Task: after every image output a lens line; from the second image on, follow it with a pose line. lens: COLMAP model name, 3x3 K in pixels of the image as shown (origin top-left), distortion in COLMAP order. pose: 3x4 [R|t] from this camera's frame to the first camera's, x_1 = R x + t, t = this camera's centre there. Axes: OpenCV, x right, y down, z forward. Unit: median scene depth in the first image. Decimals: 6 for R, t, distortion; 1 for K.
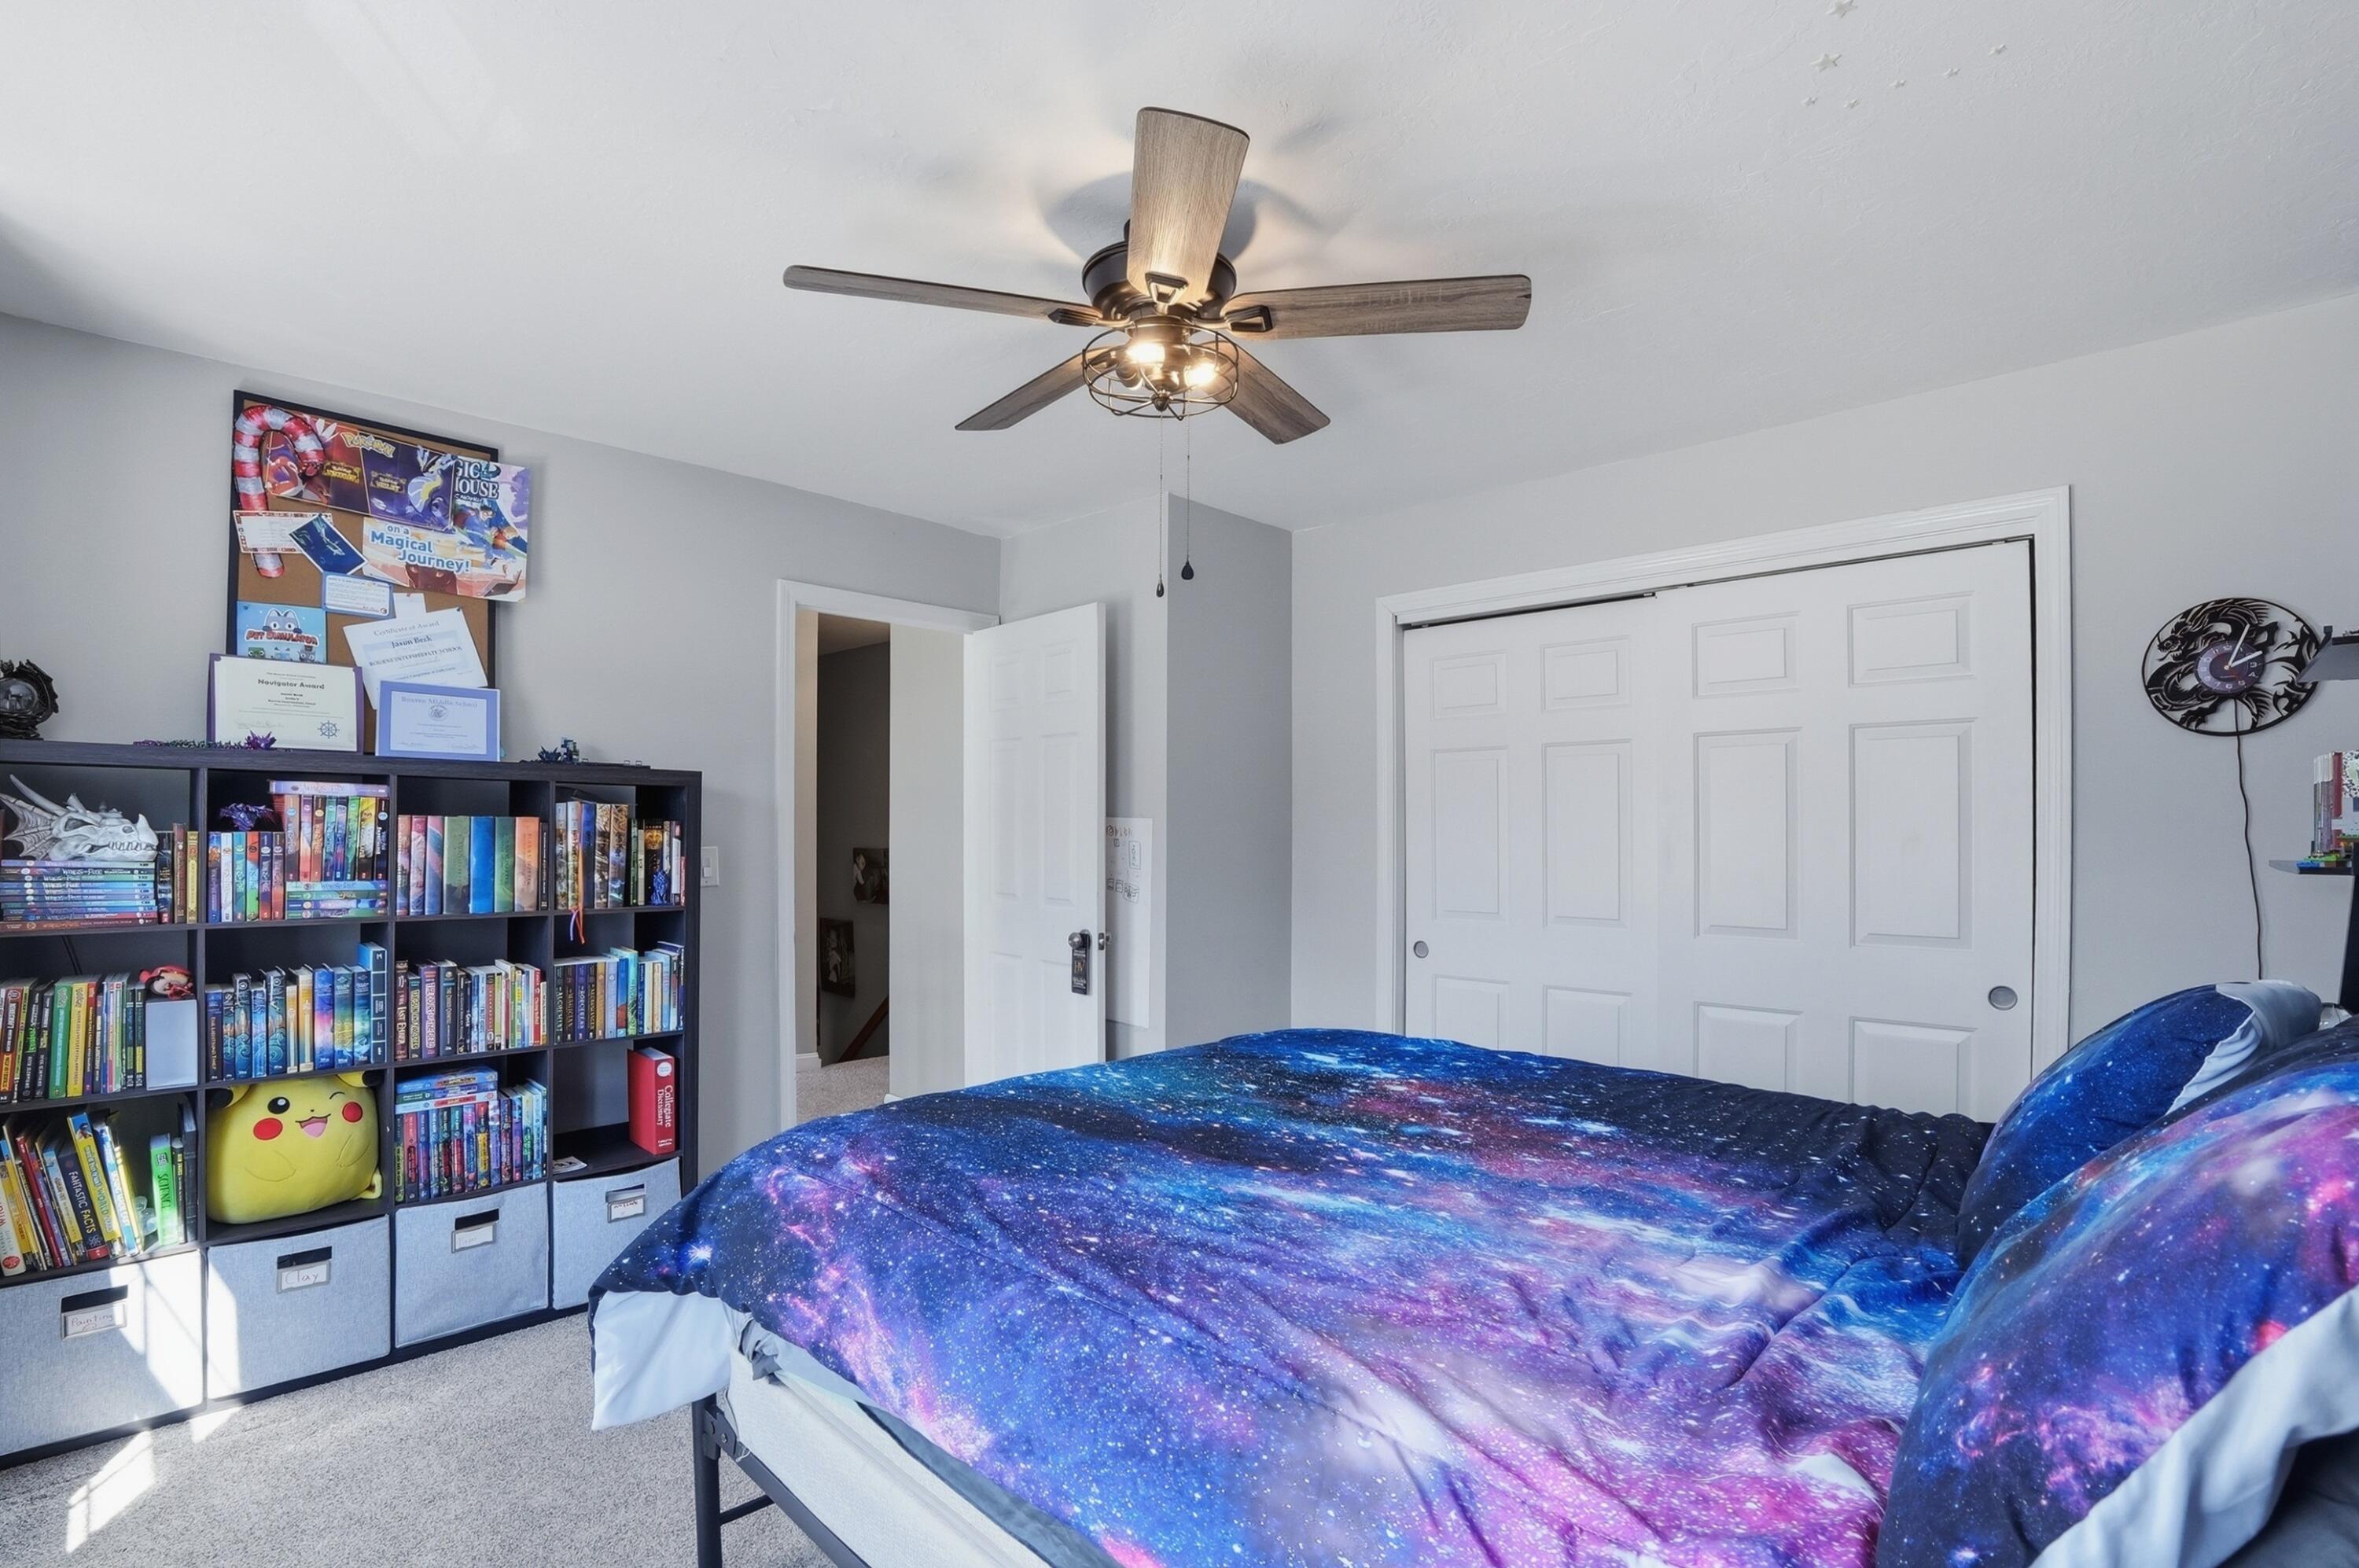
lens RADIAL K [[1078.4, 0, 1172.0], [0, 1078.4, 814.9], [0, 0, 1]] dist [-0.069472, 0.013681]
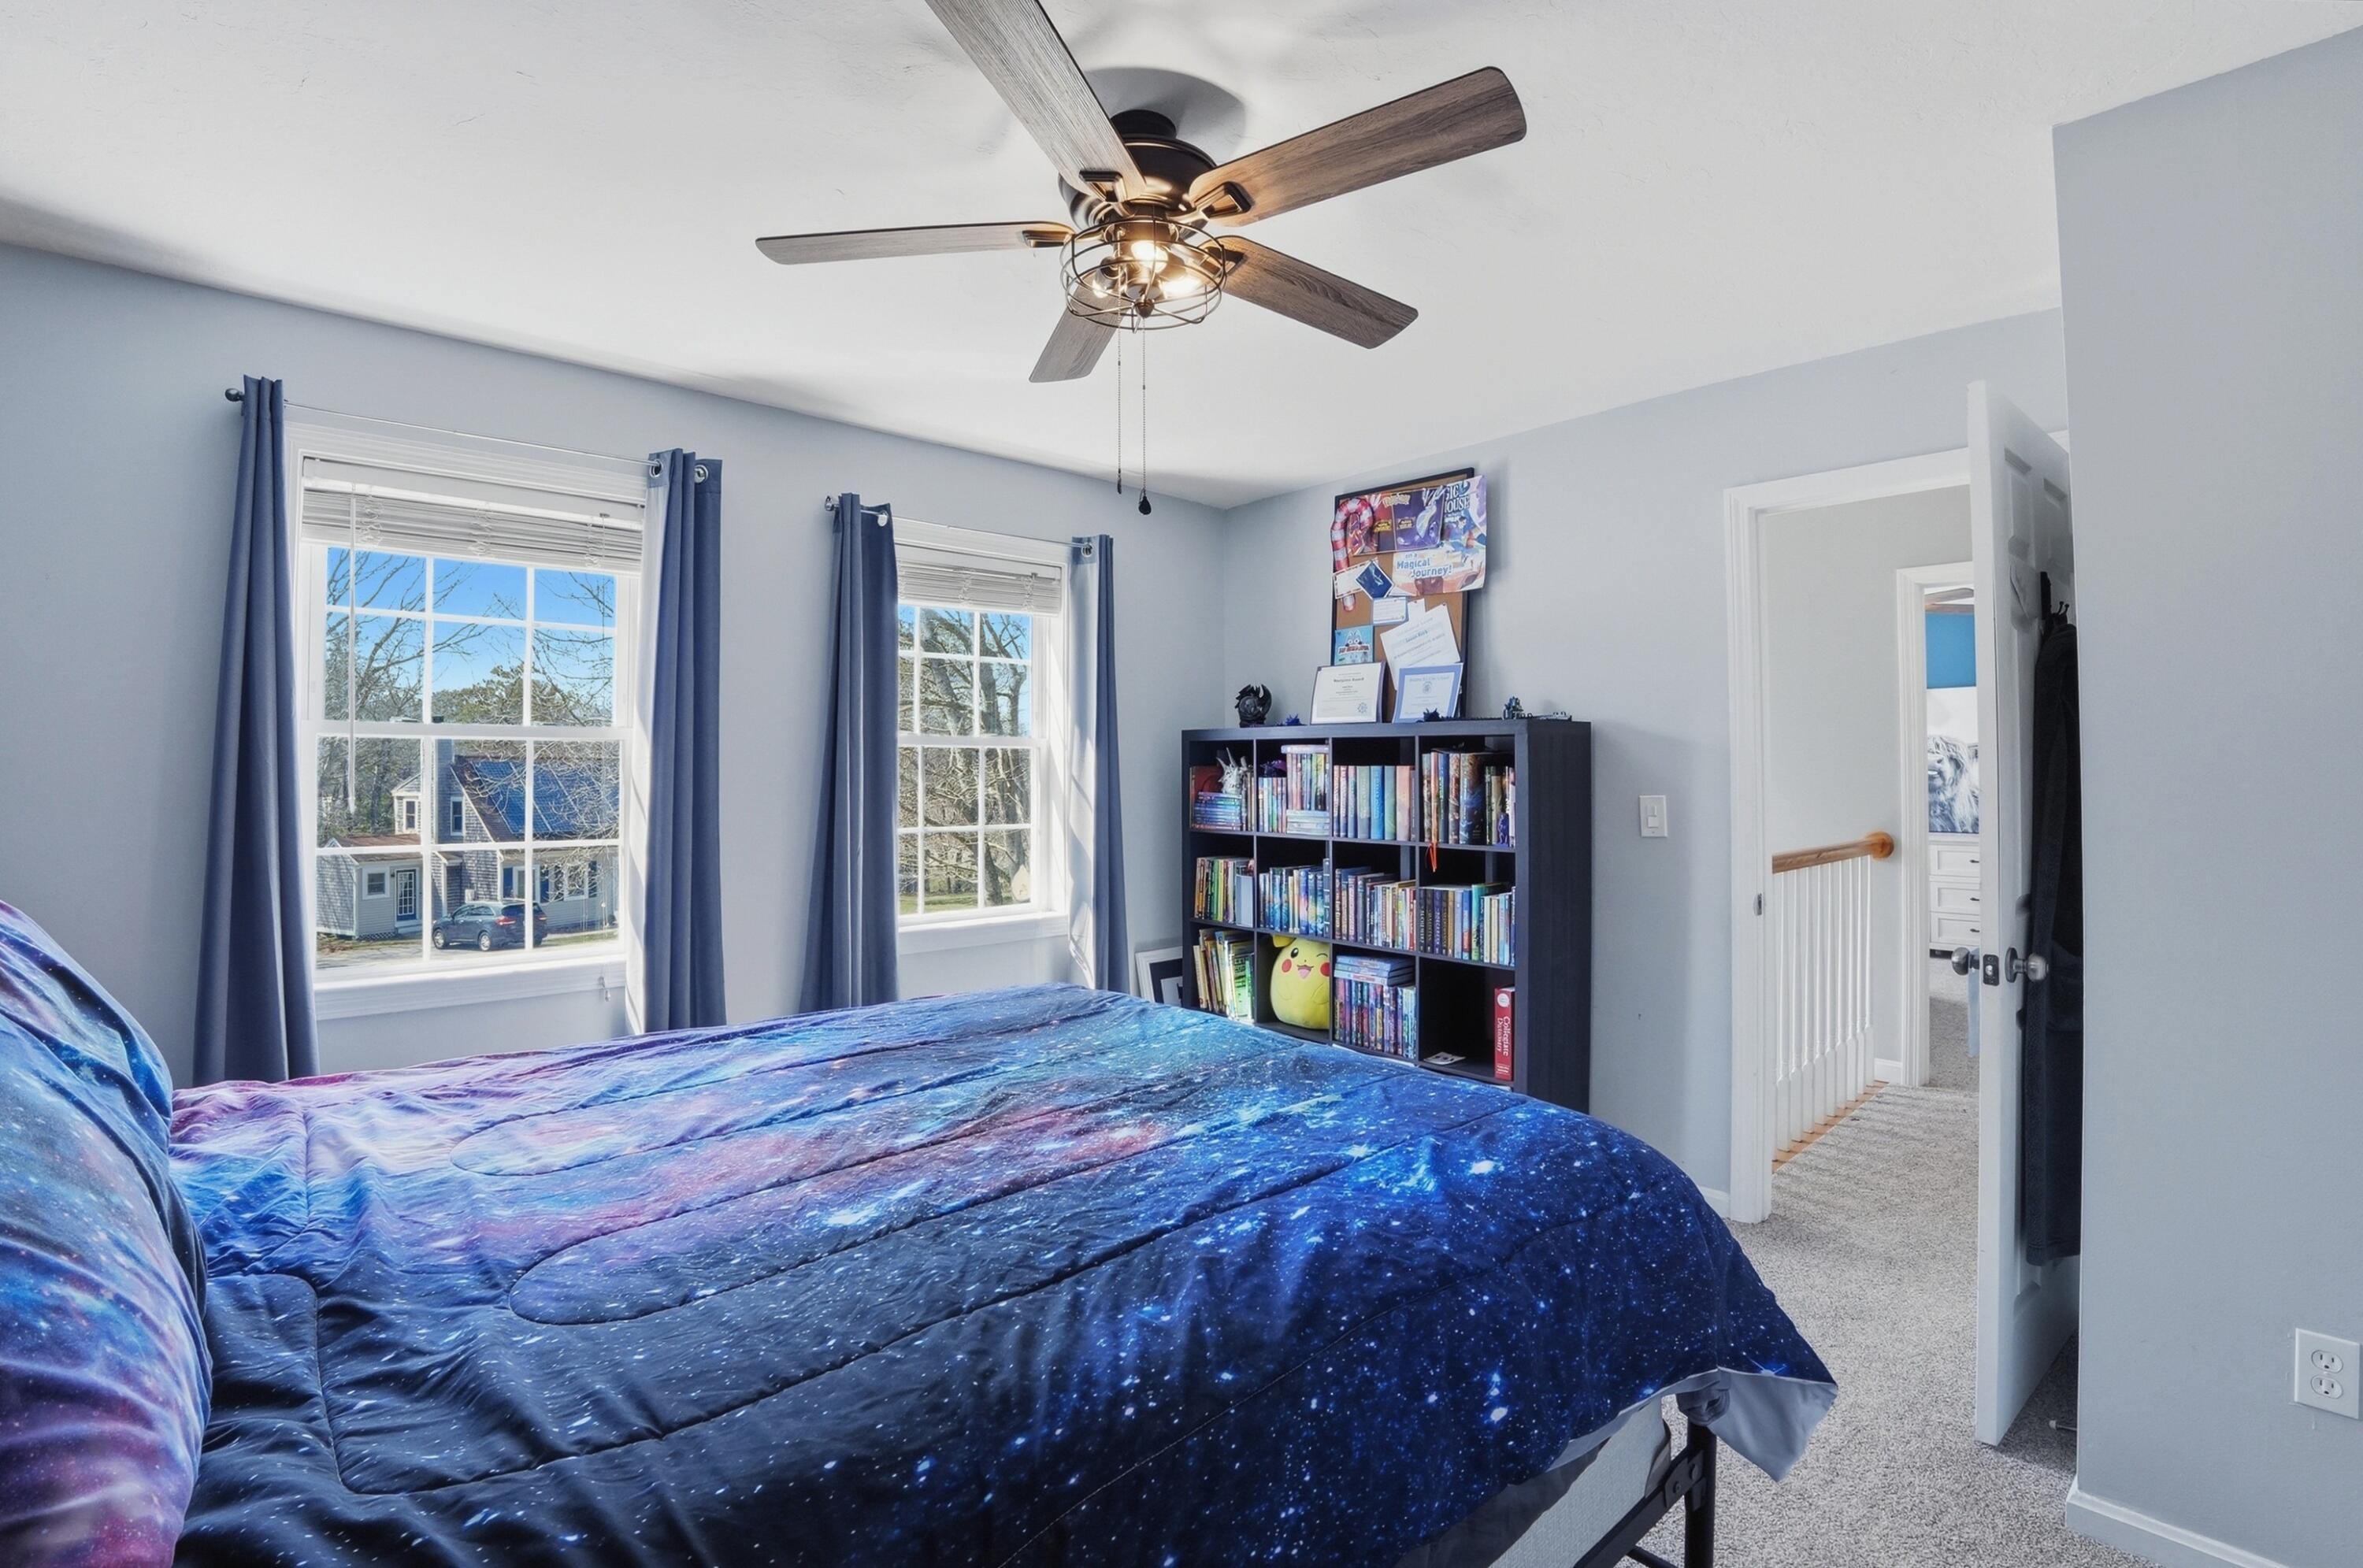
lens RADIAL K [[1072.2, 0, 1190.8], [0, 1072.2, 756.4], [0, 0, 1]] dist [-0.079493, 0.014230]
pose [[-0.063406, -0.028757, -0.997573, 0.674386], [0.002370, 0.999578, -0.028965, 0.027172], [0.997985, -0.004201, -0.063311, 0.830063]]
